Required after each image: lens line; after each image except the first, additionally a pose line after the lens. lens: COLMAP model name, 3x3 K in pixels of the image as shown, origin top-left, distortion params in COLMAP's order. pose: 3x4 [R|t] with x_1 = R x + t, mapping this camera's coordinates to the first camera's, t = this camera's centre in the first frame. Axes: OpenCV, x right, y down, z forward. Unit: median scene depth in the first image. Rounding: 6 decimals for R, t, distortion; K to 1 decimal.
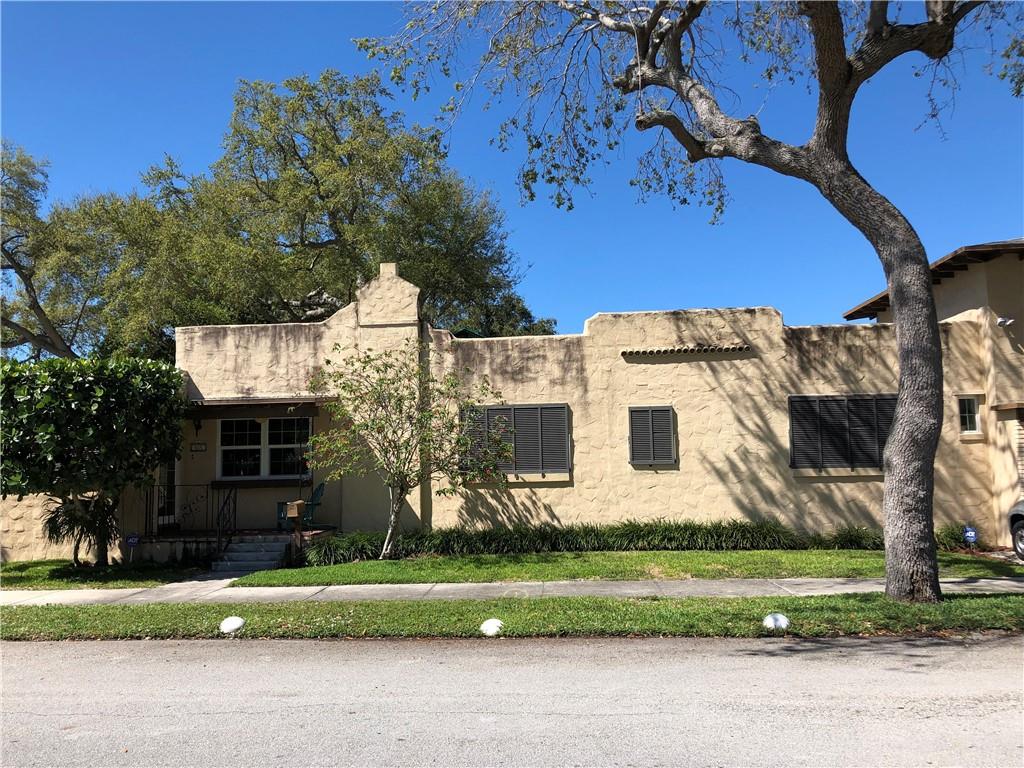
lens RADIAL K [[841.5, 0, 517.9], [0, 841.5, 384.0], [0, 0, 1]] dist [0.068015, -0.111225]
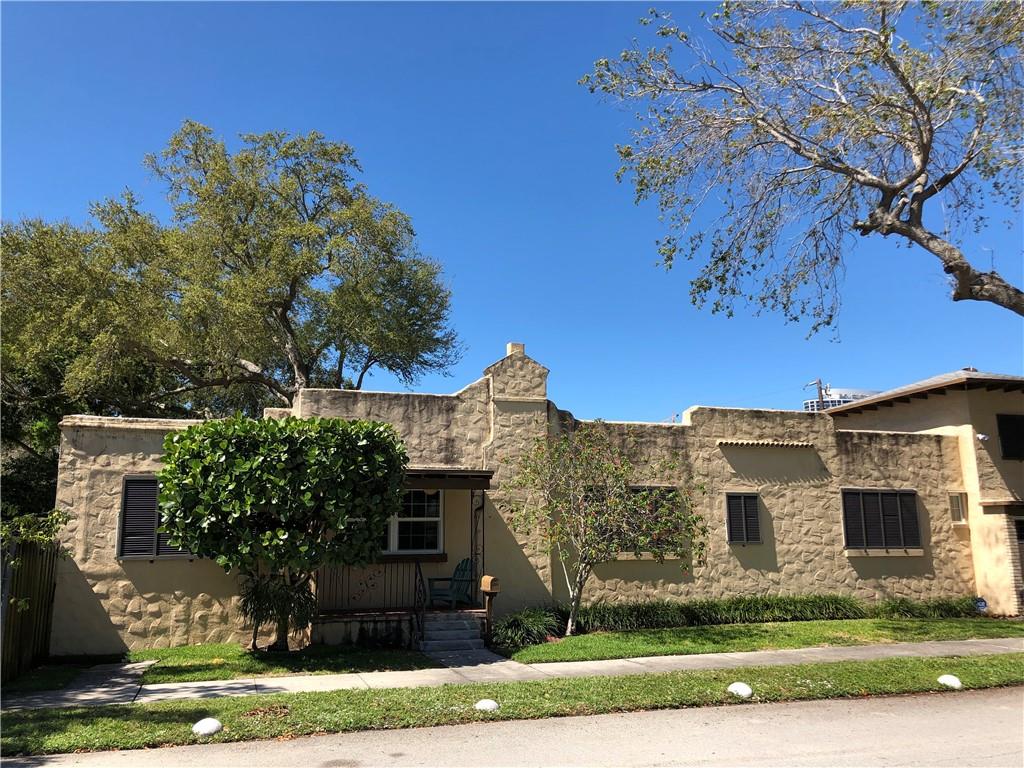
lens RADIAL K [[841.5, 0, 517.9], [0, 841.5, 384.0], [0, 0, 1]] dist [0.068015, -0.111225]
pose [[0.926753, 0.083749, 0.366217, -0.546522], [-0.047310, 0.993091, -0.107385, 0.018062], [-0.372680, 0.082194, 0.924313, 0.054814]]
